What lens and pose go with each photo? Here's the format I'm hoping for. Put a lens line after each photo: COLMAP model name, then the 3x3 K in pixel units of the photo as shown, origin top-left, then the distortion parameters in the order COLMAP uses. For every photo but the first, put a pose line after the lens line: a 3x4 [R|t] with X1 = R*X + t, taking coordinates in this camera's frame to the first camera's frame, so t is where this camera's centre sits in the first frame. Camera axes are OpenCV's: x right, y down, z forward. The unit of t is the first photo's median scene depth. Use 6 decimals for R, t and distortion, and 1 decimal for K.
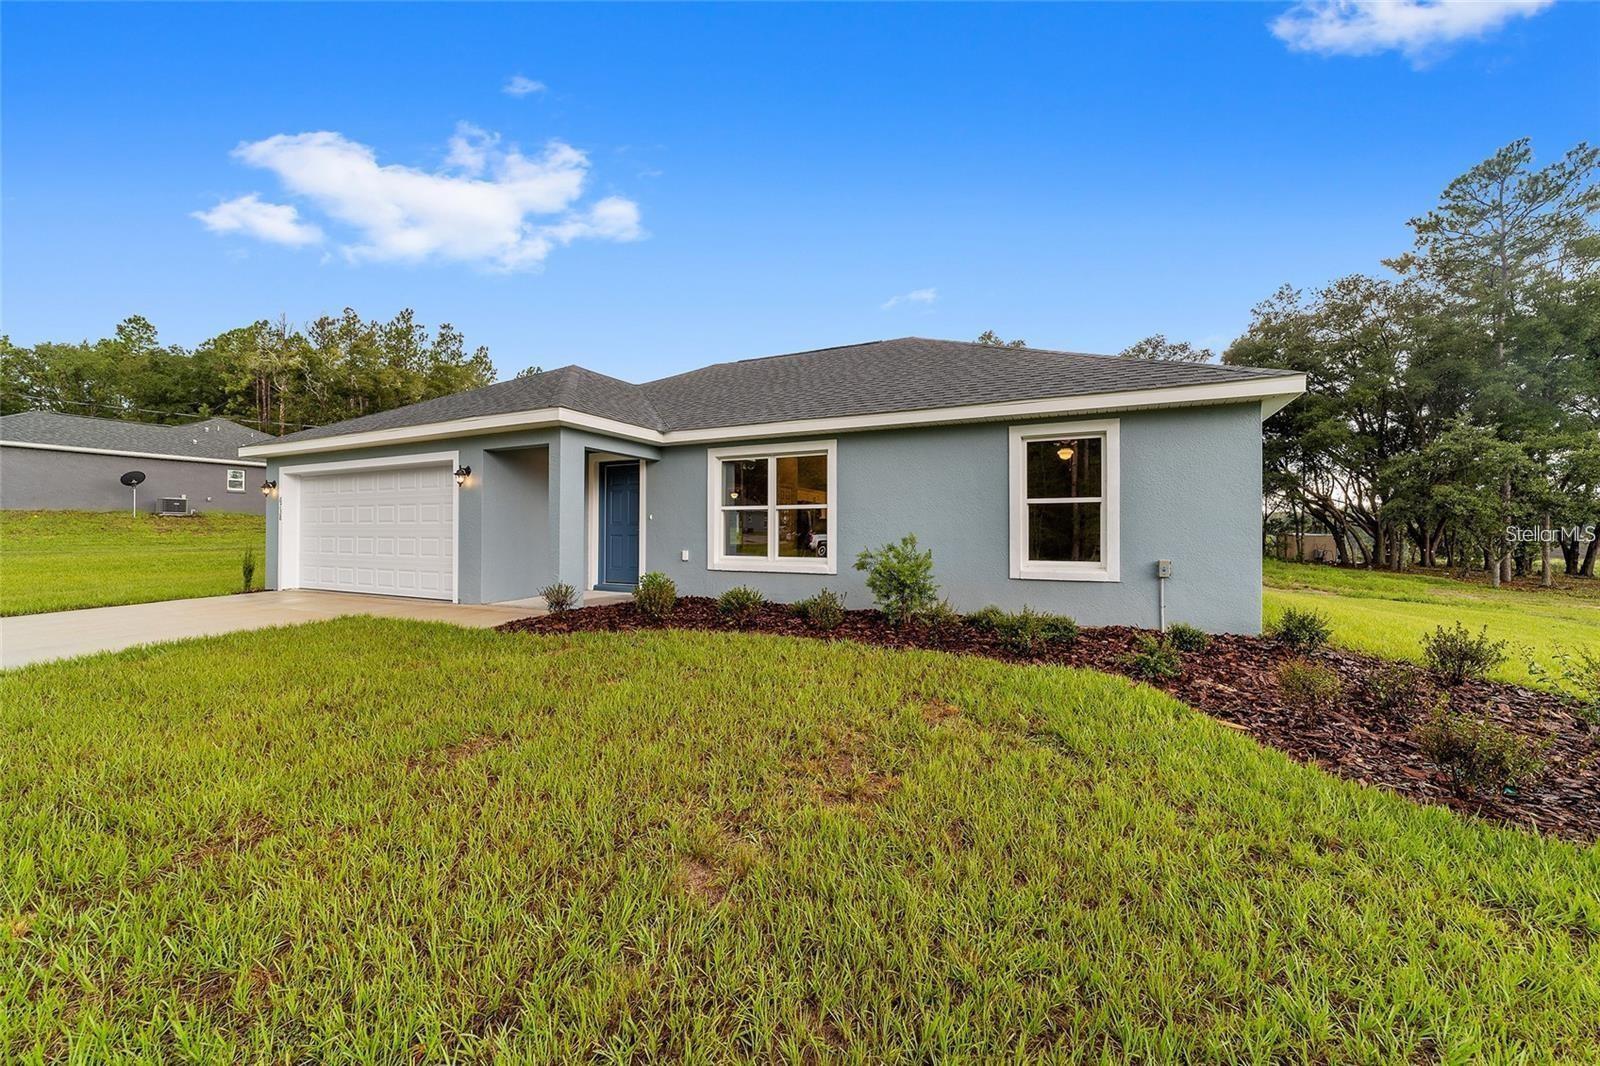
lens RADIAL K [[624.2, 0, 794.1], [0, 624.2, 519.7], [0, 0, 1]] dist [-0.016028, 0.009143]
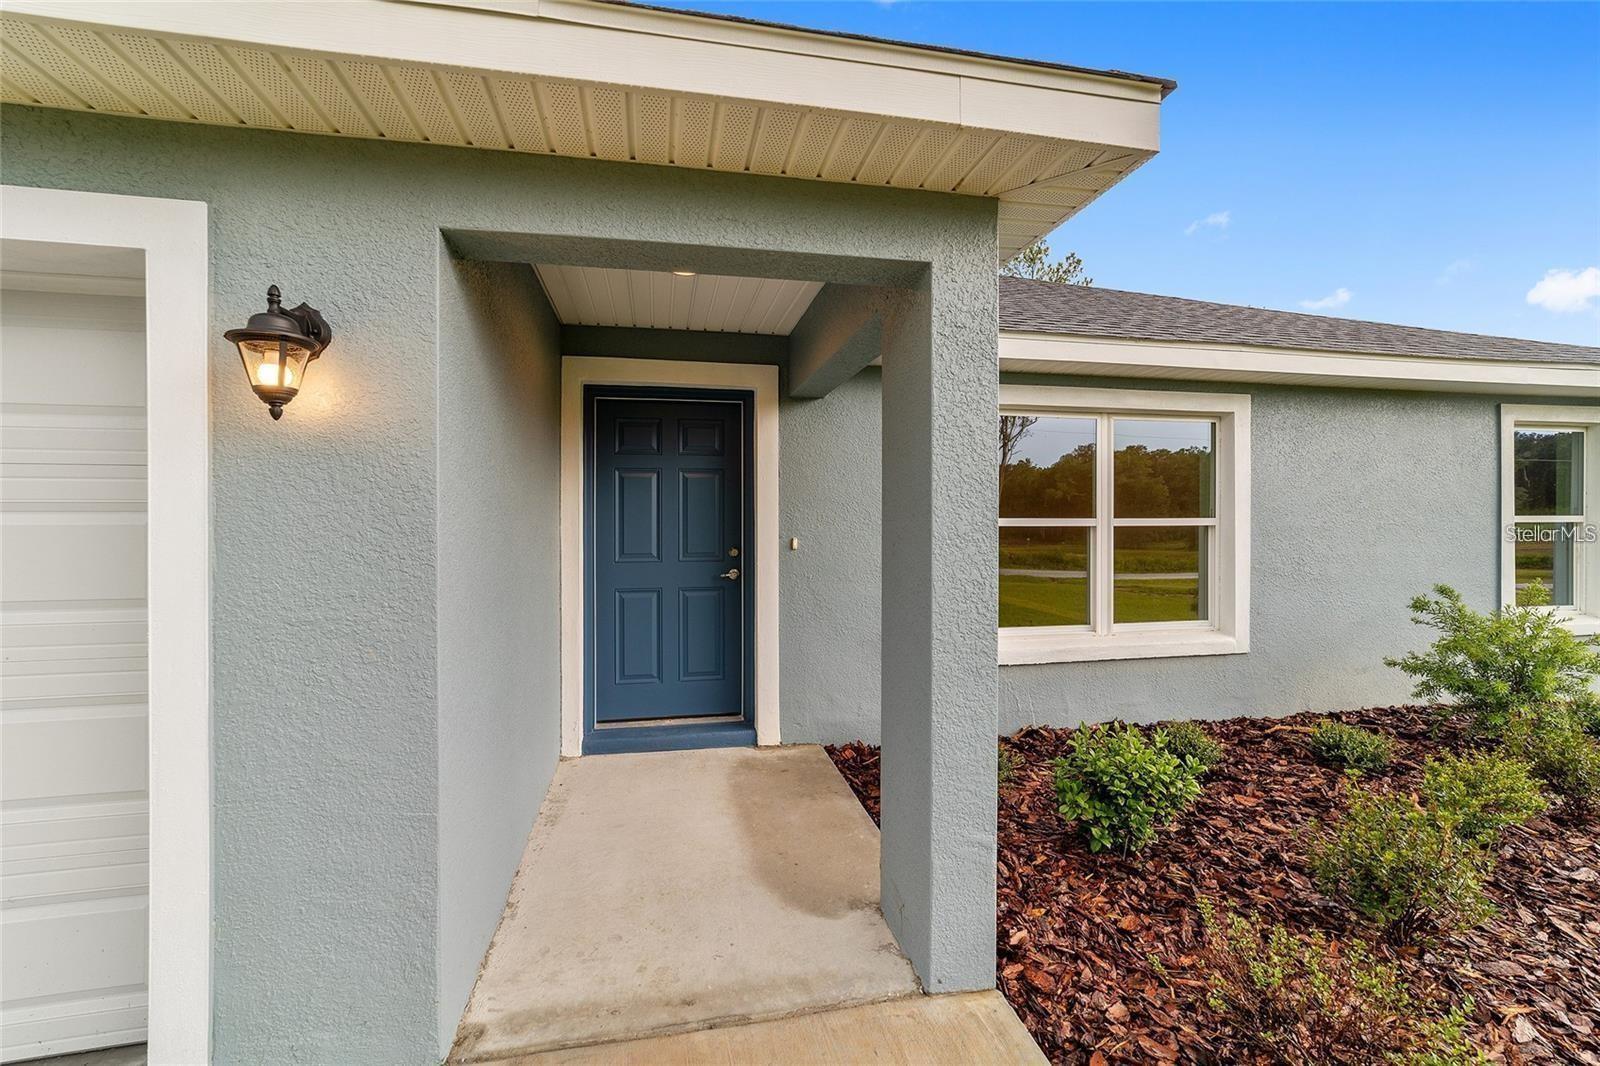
lens RADIAL K [[624.2, 0, 794.1], [0, 624.2, 519.7], [0, 0, 1]] dist [-0.016028, 0.009143]
pose [[0.807227, -0.005876, 0.590211, -0.509845], [-0.011694, 0.999595, 0.025946, -0.030879], [-0.590125, -0.027846, 0.806832, 0.766265]]
